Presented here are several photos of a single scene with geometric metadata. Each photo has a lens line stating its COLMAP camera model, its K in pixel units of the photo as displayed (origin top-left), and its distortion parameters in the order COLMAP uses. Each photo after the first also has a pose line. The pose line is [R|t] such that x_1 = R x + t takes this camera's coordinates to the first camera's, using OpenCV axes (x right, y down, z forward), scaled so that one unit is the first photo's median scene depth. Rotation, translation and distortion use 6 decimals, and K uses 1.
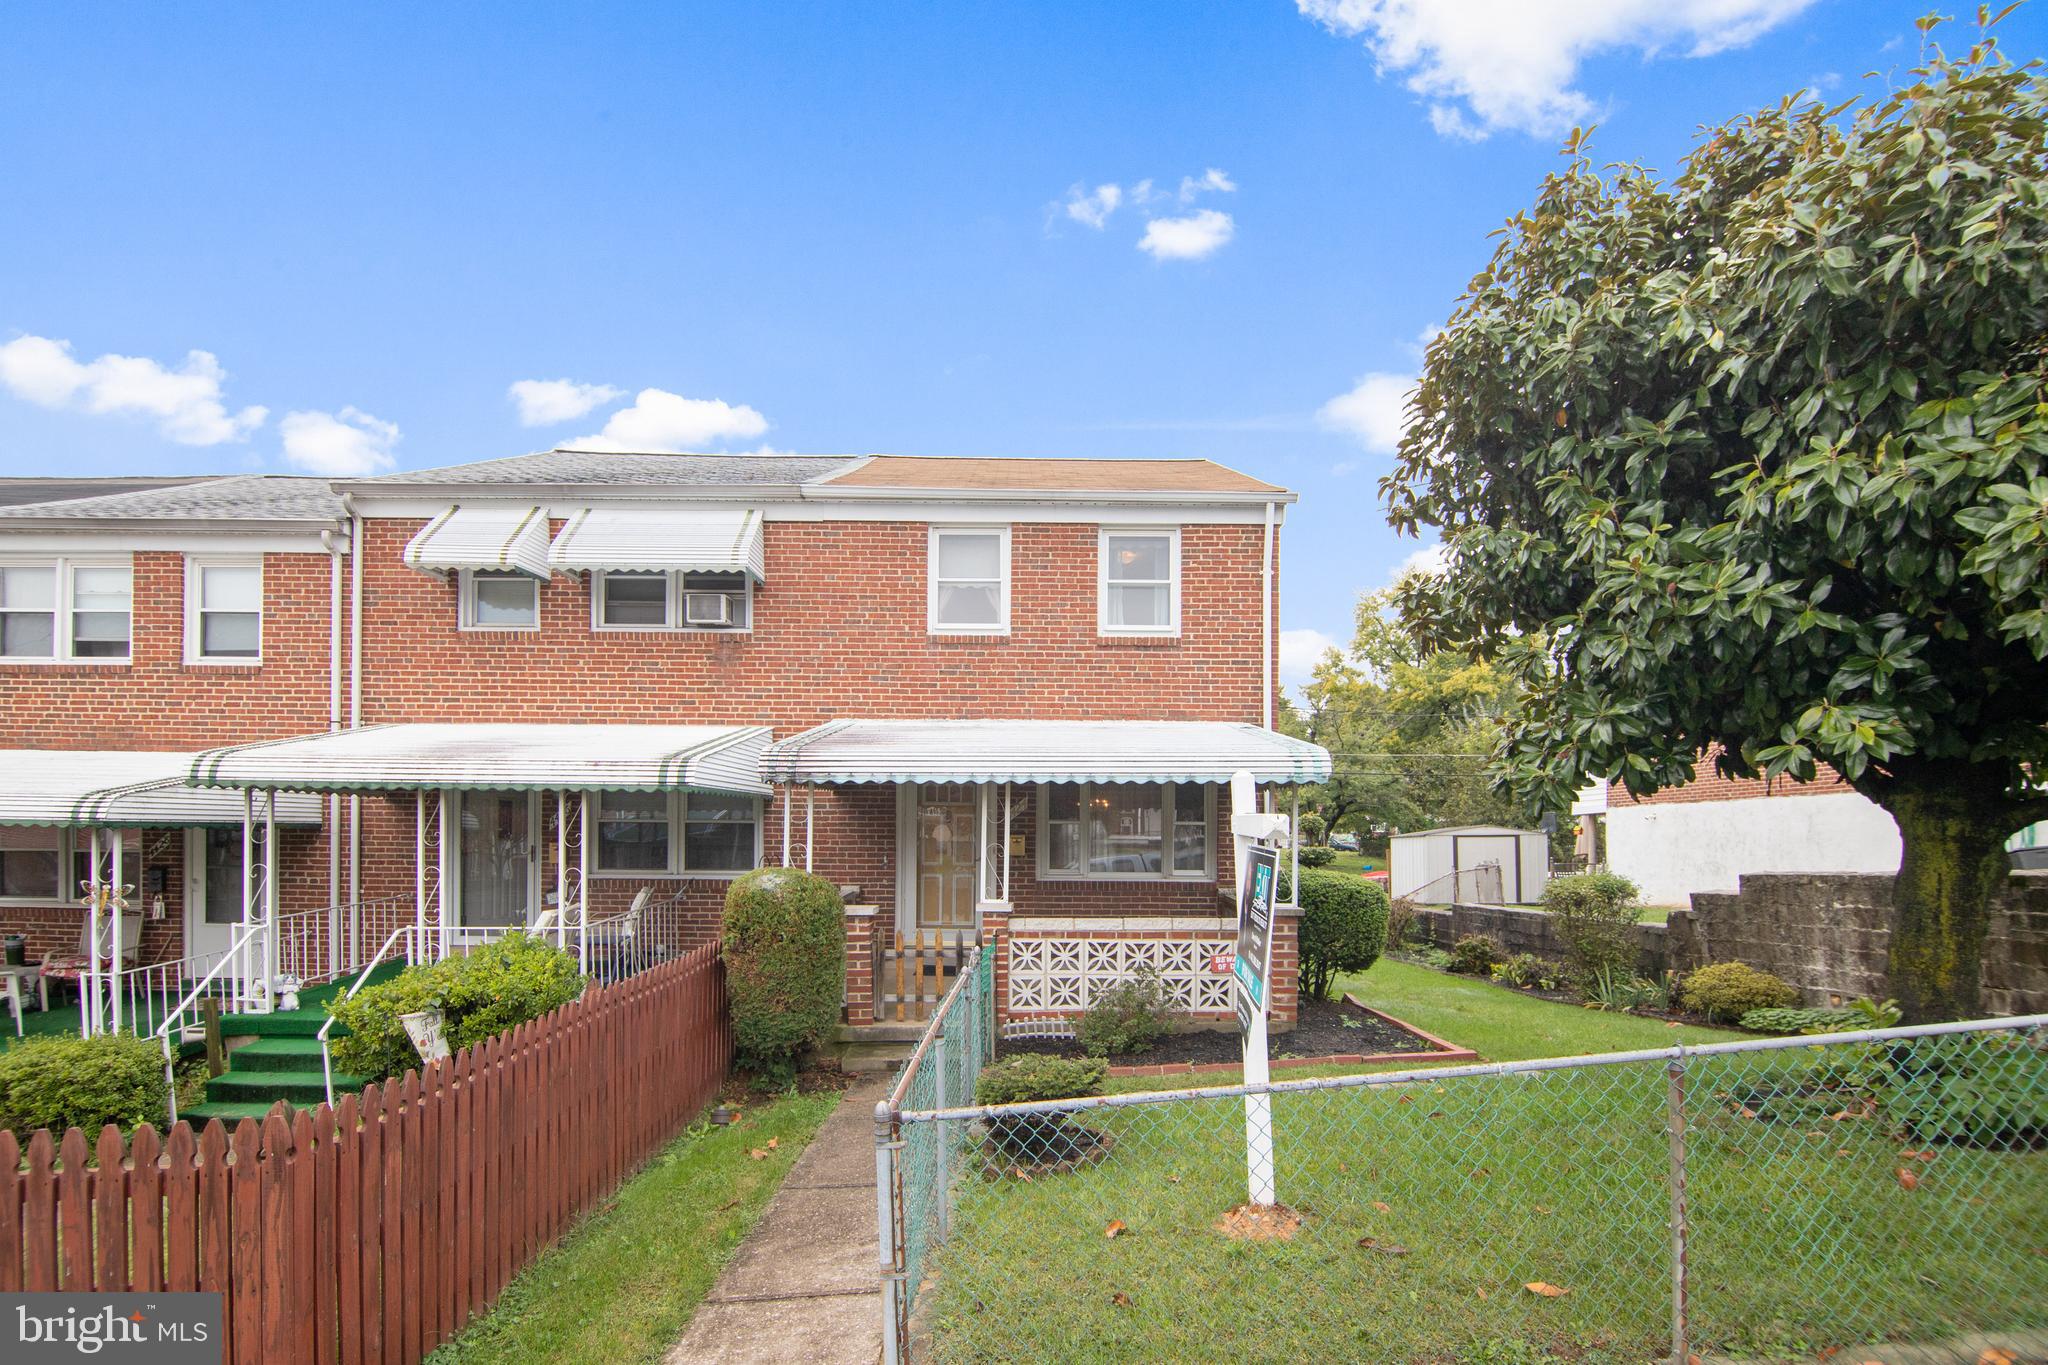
lens RADIAL K [[927.1, 0, 1034.3], [0, 927.1, 839.7], [0, 0, 1]] dist [-0.007619, -0.001752]
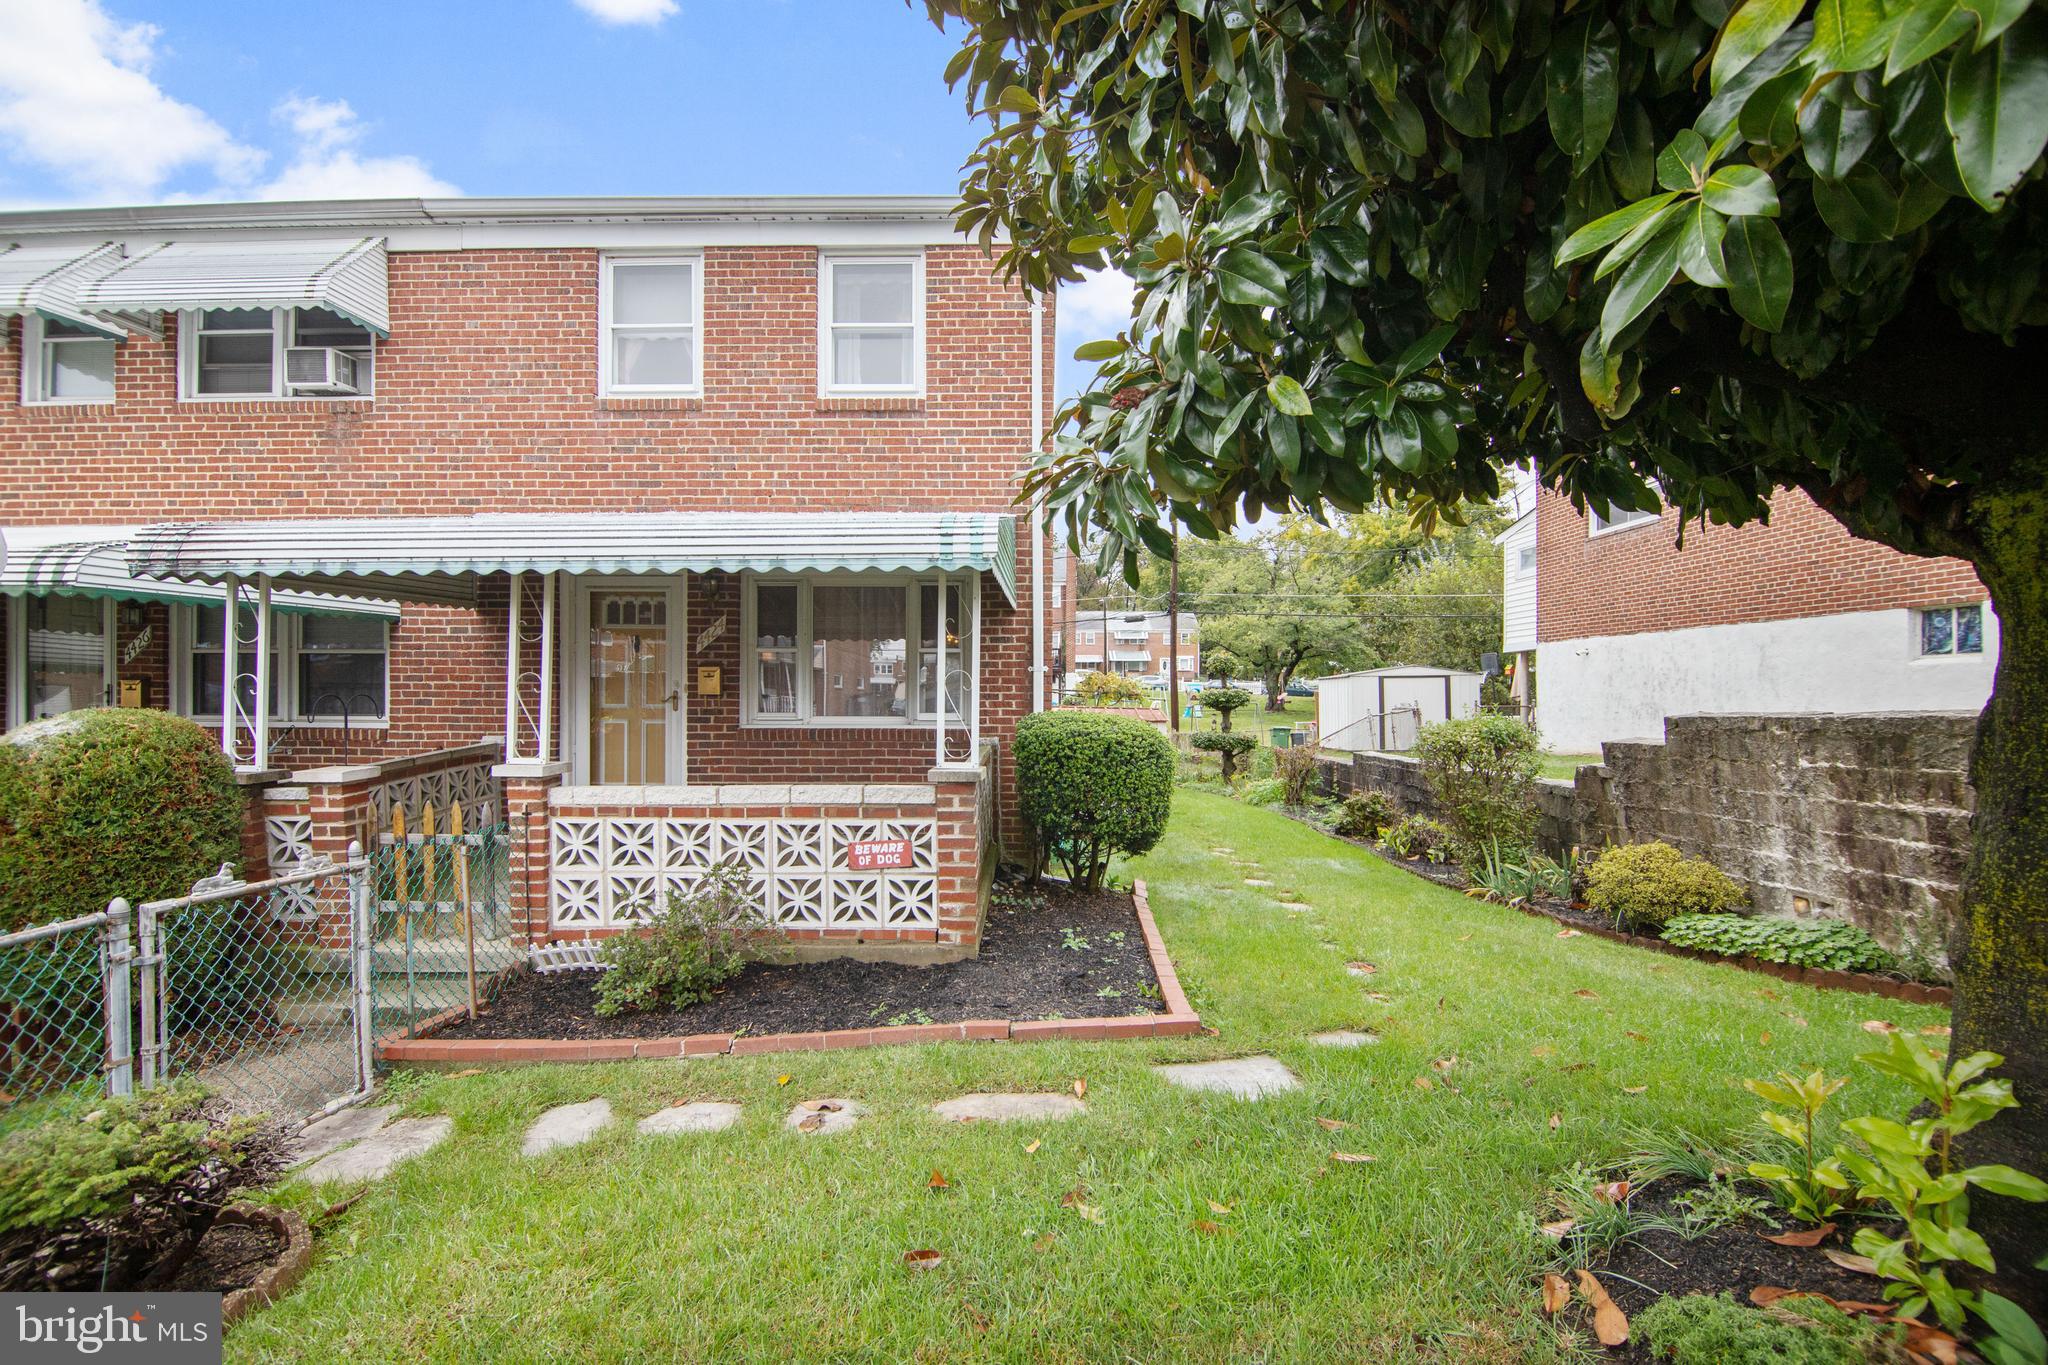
lens RADIAL K [[927.1, 0, 1010.1], [0, 927.1, 690.8], [0, 0, 1]] dist [-0.007619, -0.001752]
pose [[0.999877, -0.002398, 0.015509, 0.275713], [0.002305, 0.999979, 0.006011, 0.013710], [-0.015523, -0.005975, 0.999862, 0.328739]]
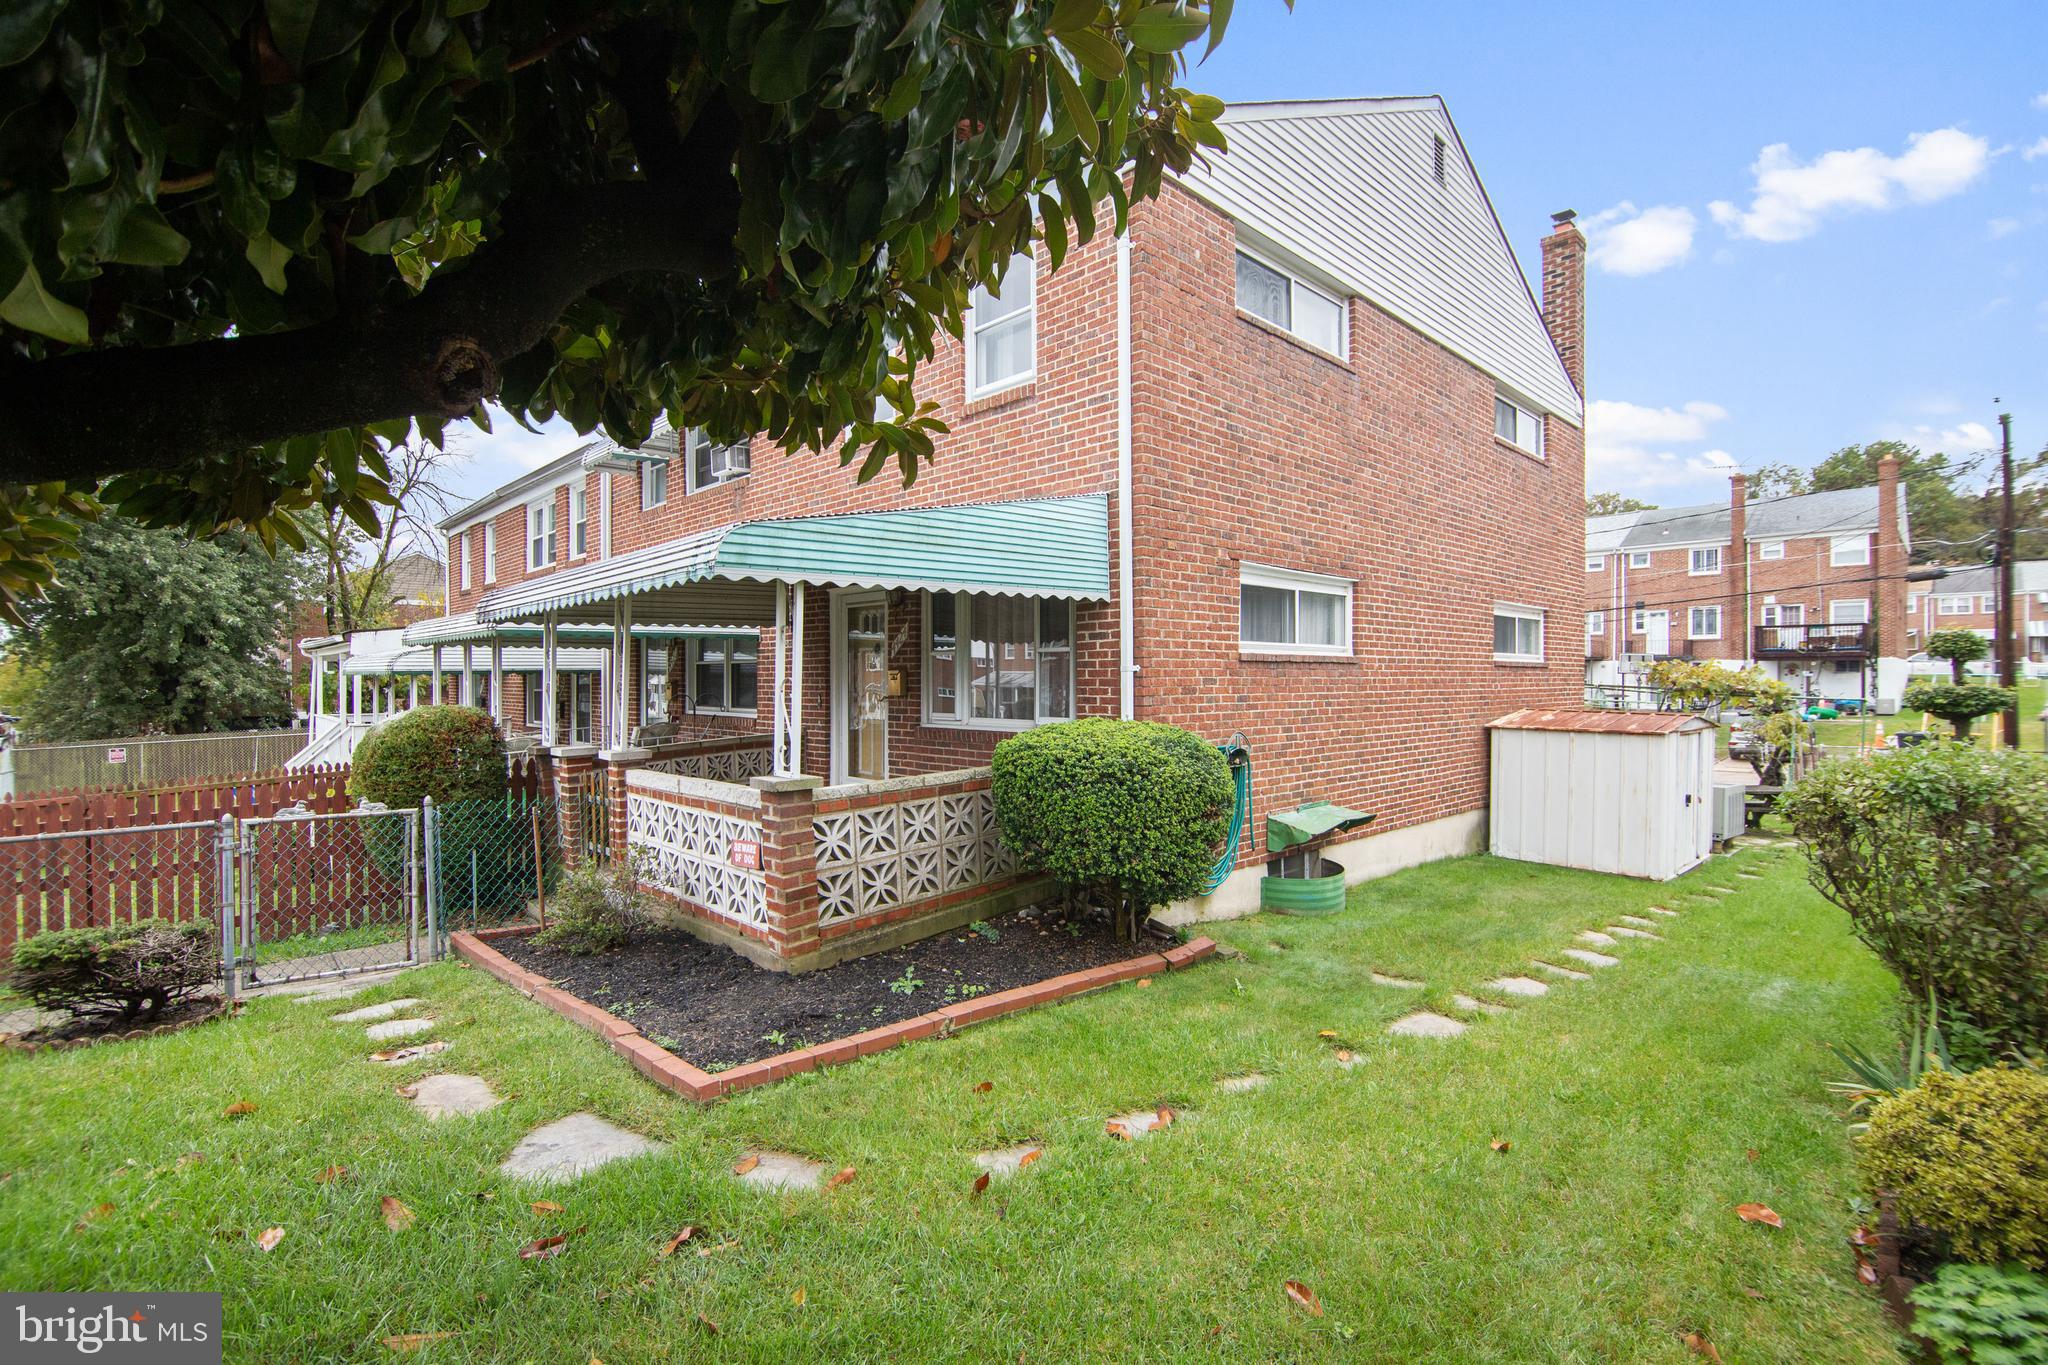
lens RADIAL K [[927.1, 0, 1012.3], [0, 927.1, 670.8], [0, 0, 1]] dist [-0.007619, -0.001752]
pose [[0.715036, -0.013460, -0.698959, 0.785760], [0.008964, 0.999909, -0.010085, 0.006781], [0.699031, 0.000946, 0.715091, 0.615201]]
